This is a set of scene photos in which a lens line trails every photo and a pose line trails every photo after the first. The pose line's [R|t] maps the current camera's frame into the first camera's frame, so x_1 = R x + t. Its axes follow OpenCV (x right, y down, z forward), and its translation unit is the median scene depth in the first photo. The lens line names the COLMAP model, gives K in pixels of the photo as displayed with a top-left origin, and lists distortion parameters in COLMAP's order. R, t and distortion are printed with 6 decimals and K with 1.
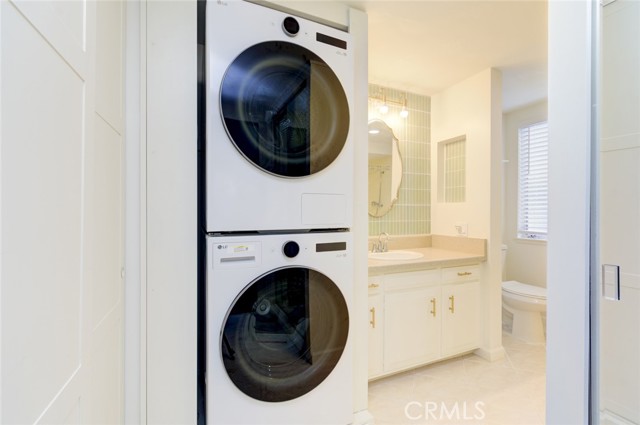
lens RADIAL K [[288.2, 0, 328.7], [0, 288.2, 213.3], [0, 0, 1]] dist [0.005295, -0.004437]
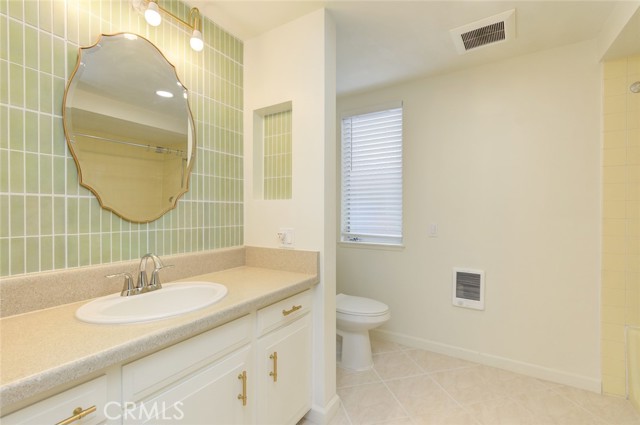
lens RADIAL K [[288.2, 0, 322.8], [0, 288.2, 214.1], [0, 0, 1]] dist [0.005295, -0.004437]
pose [[0.835910, -0.002448, 0.548861, 0.147841], [-0.000383, 0.999987, 0.005042, -0.005249], [-0.548866, -0.004425, 0.835899, 0.358270]]
